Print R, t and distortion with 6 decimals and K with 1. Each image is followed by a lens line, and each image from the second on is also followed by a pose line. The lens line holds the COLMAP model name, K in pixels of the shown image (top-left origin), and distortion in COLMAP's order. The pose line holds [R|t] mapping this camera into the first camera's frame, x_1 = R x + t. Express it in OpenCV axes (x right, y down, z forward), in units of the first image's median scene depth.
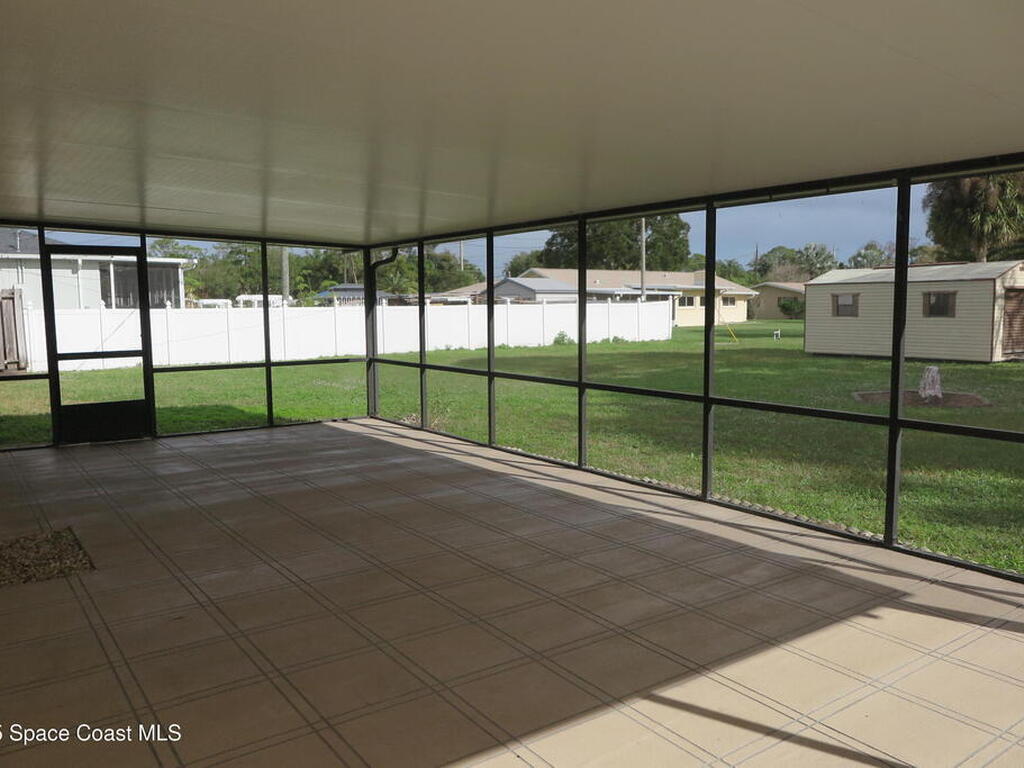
lens RADIAL K [[798.0, 0, 512.0], [0, 798.0, 384.0], [0, 0, 1]] dist [0.003146, 0.004500]
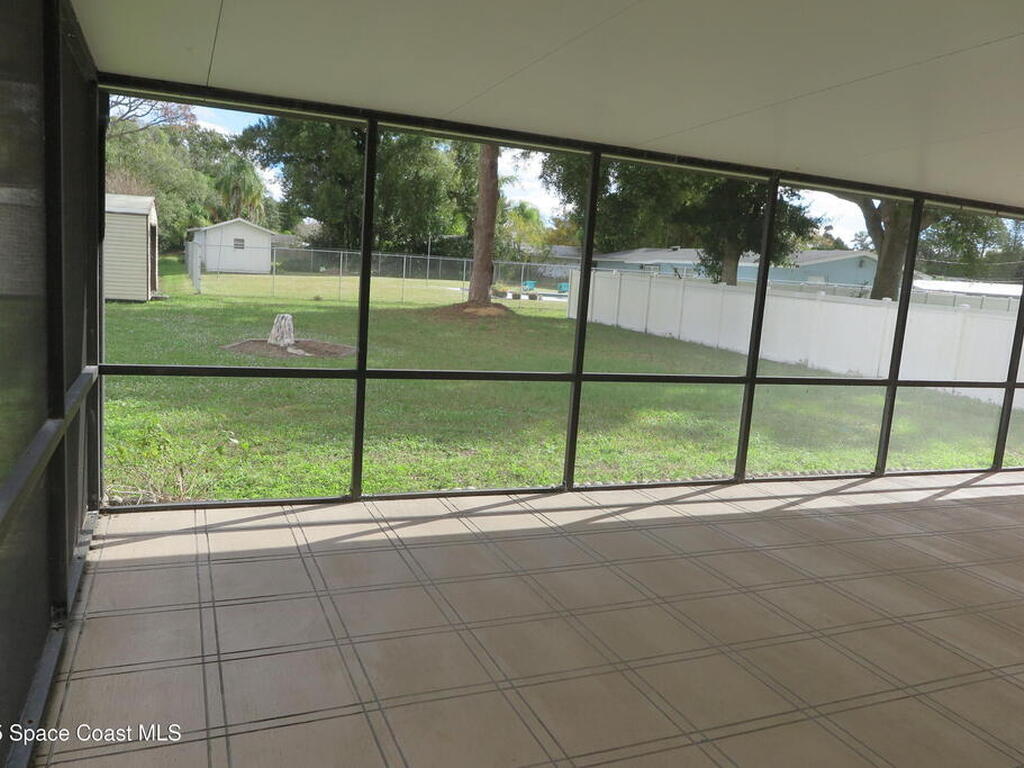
lens RADIAL K [[798.0, 0, 512.0], [0, 798.0, 384.0], [0, 0, 1]] dist [0.003146, 0.004500]
pose [[0.260935, -0.131229, 0.956395, -0.666122], [0.036032, 0.991351, 0.126195, -0.093662], [-0.964684, 0.001532, 0.263406, 0.902268]]
